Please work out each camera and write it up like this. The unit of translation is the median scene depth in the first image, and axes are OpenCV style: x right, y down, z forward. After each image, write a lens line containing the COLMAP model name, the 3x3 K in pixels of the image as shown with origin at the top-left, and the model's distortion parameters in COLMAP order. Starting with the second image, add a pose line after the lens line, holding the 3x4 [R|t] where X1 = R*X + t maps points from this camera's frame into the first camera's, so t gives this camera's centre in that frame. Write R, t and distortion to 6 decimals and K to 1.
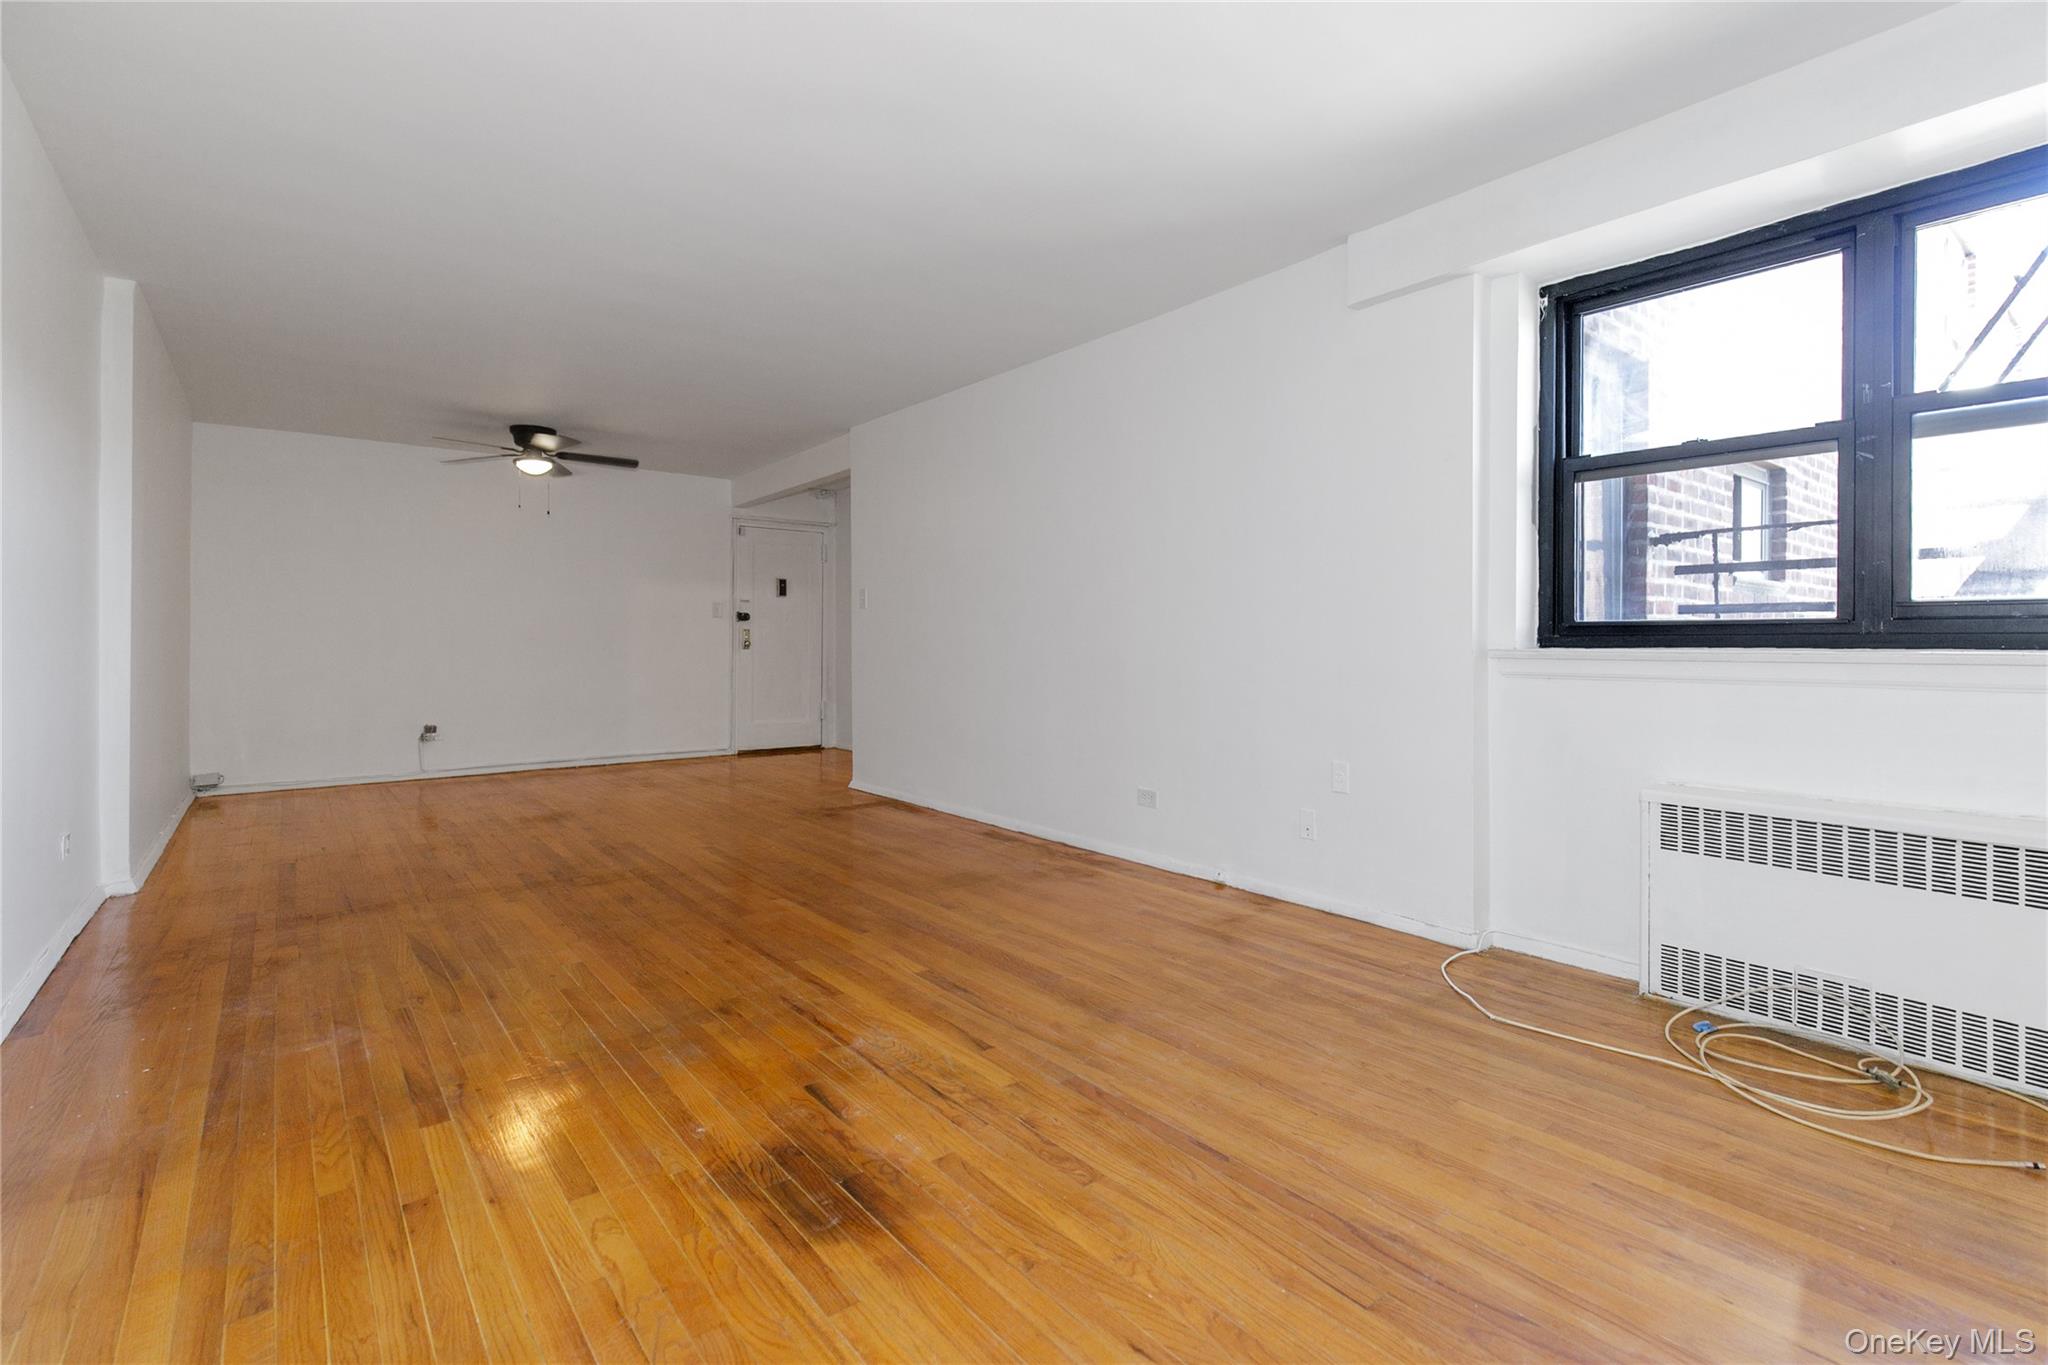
lens RADIAL K [[925.4, 0, 1054.5], [0, 925.4, 654.9], [0, 0, 1]] dist [0.010251, -0.002107]
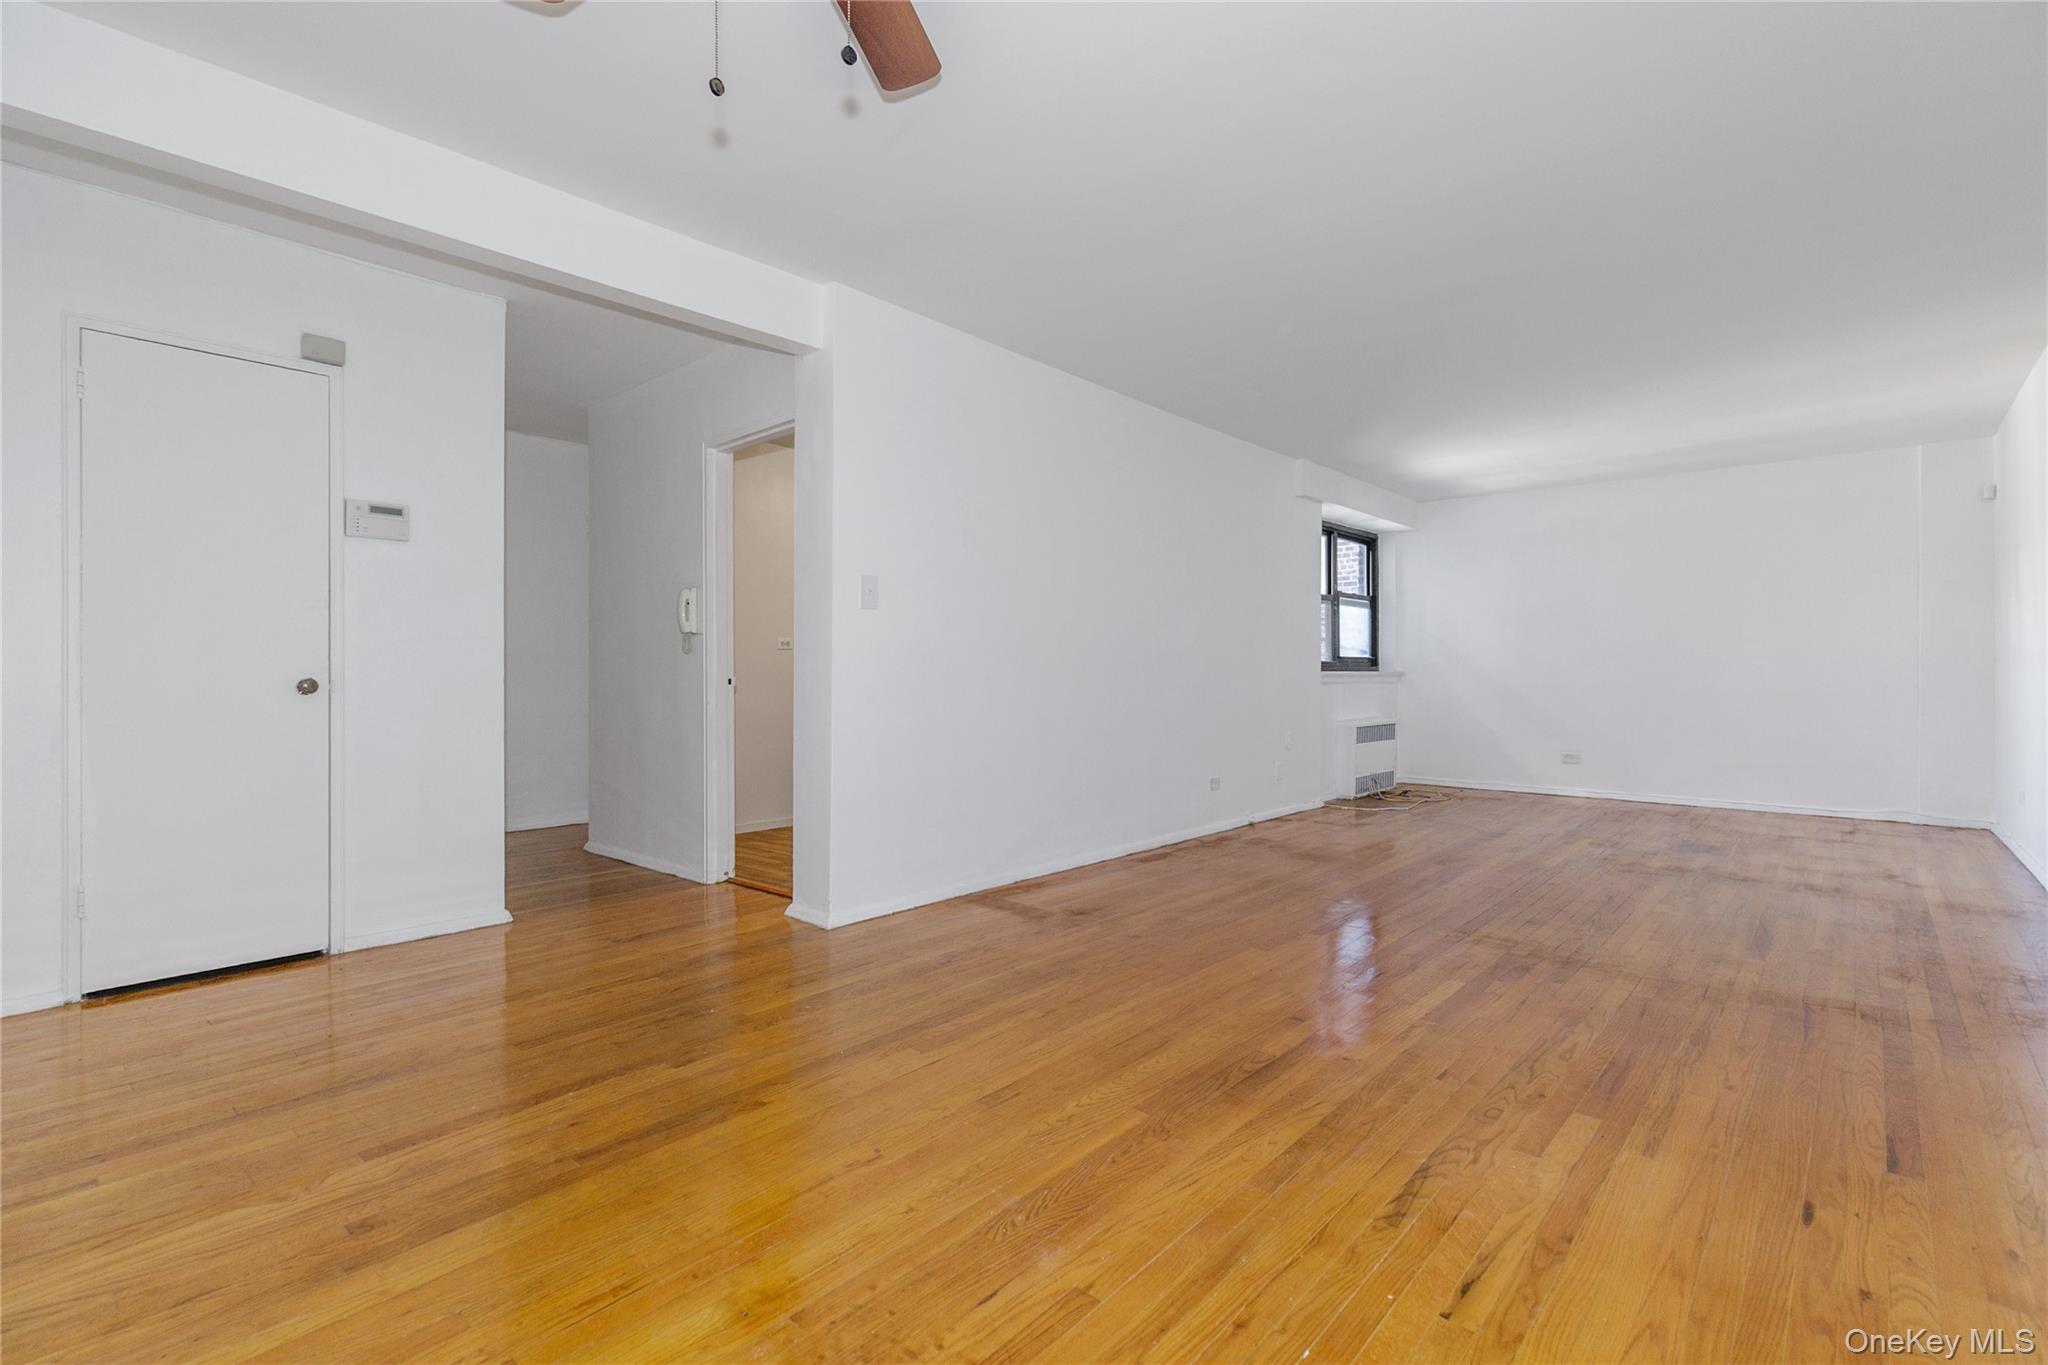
lens RADIAL K [[925.4, 0, 1025.6], [0, 925.4, 671.4], [0, 0, 1]] dist [0.010251, -0.002107]
pose [[-0.146538, 0.000033, 0.989205, -0.809409], [0.012798, 0.999916, 0.001862, -0.010225], [-0.989122, 0.012933, -0.146526, 0.994474]]
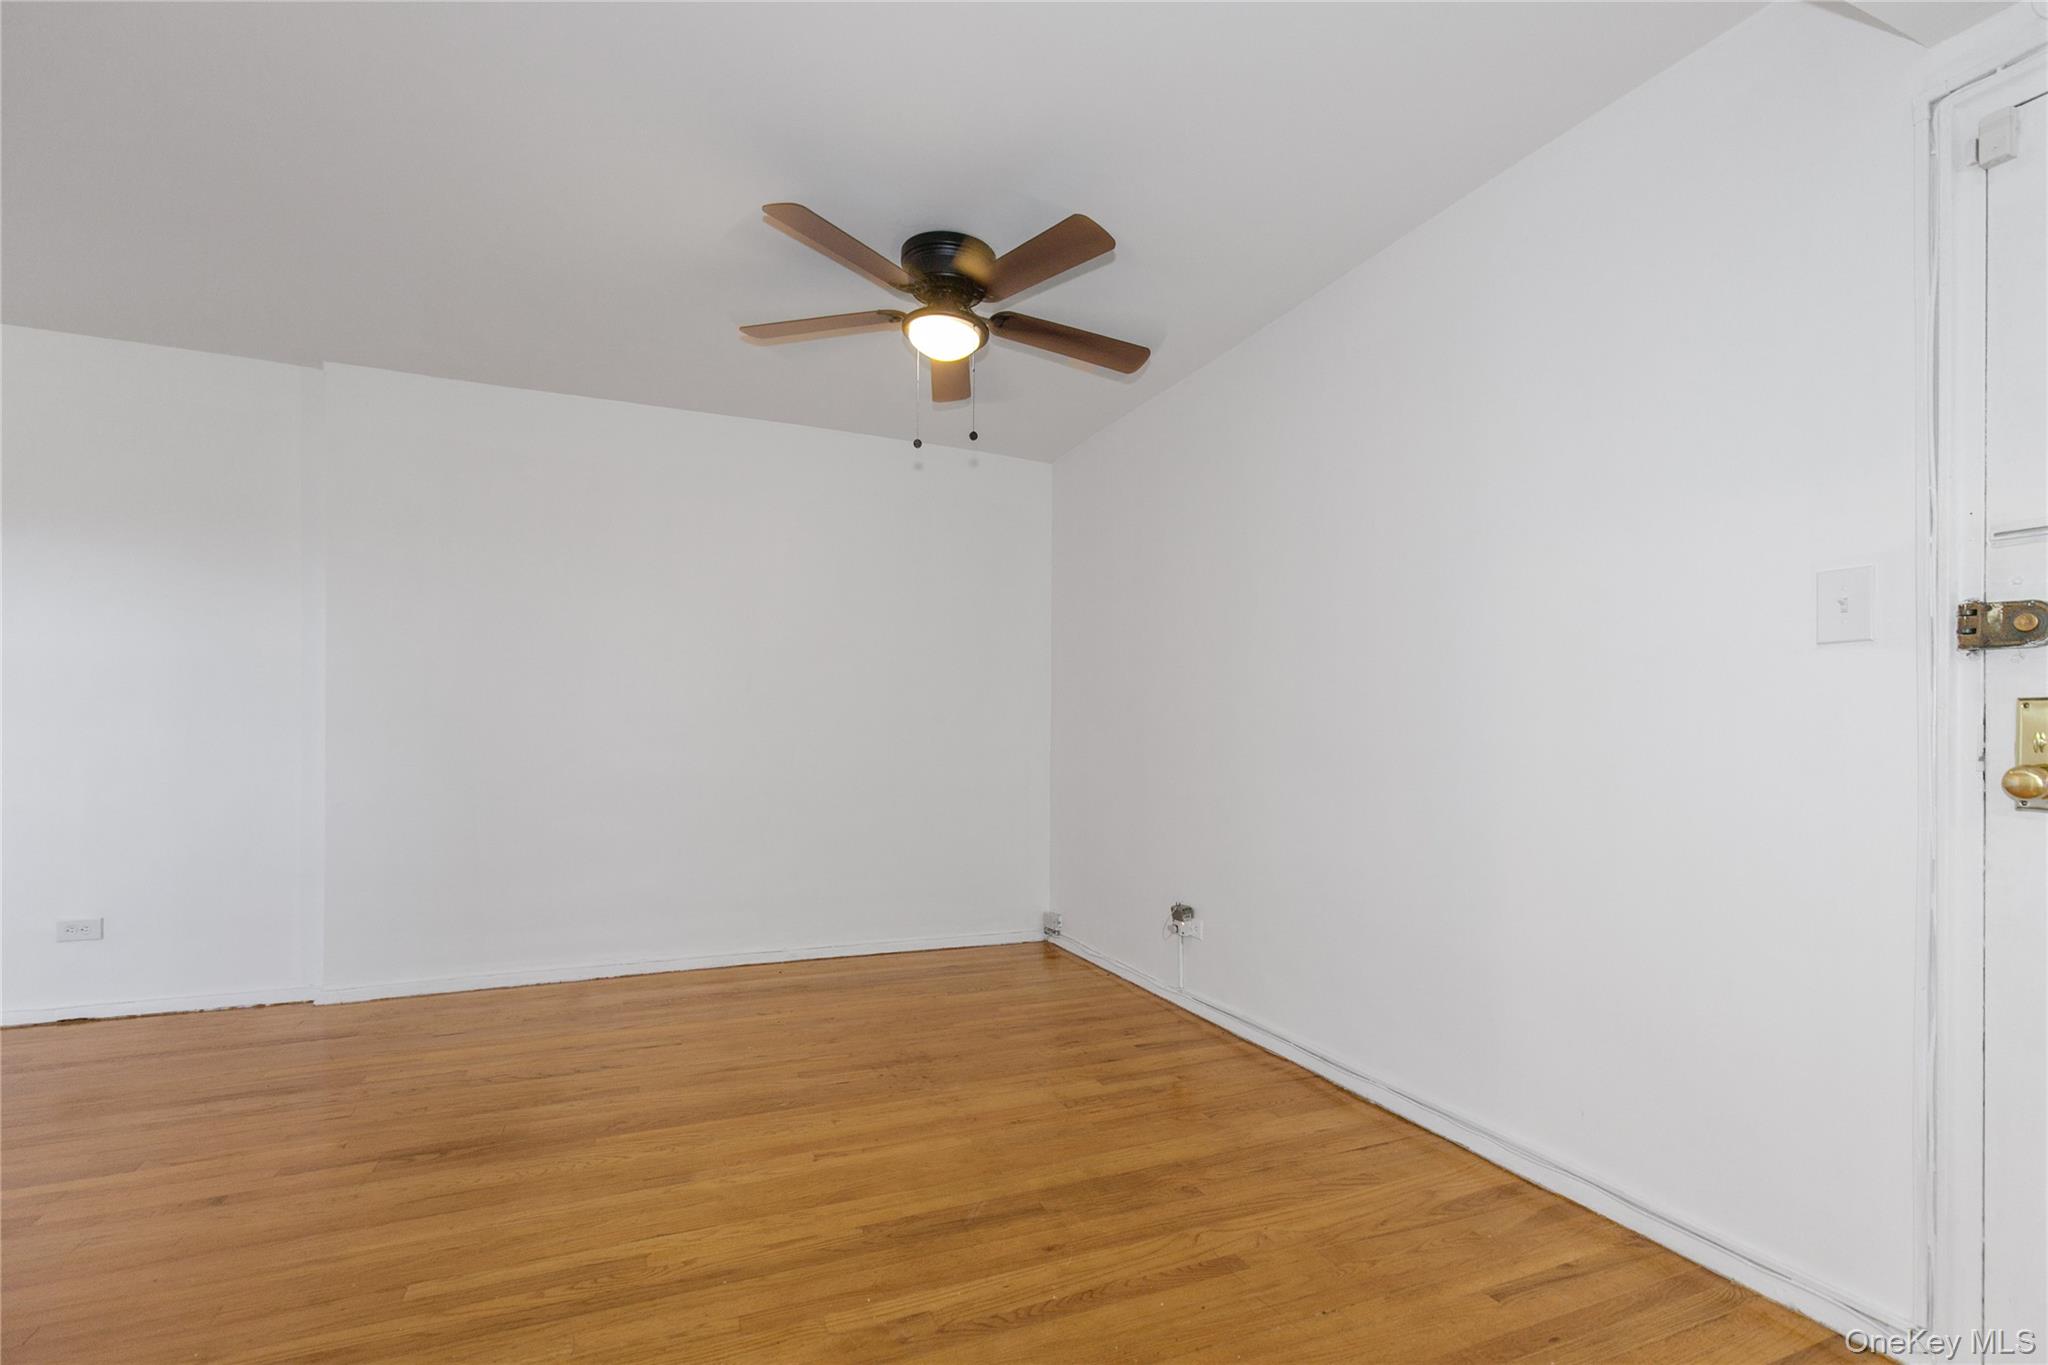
lens RADIAL K [[925.4, 0, 1063.8], [0, 925.4, 725.4], [0, 0, 1]] dist [0.010251, -0.002107]
pose [[-0.243168, -0.017400, -0.969828, -0.167205], [-0.021997, 0.999681, -0.012420, -0.021928], [0.969735, 0.018313, -0.243474, 1.181074]]
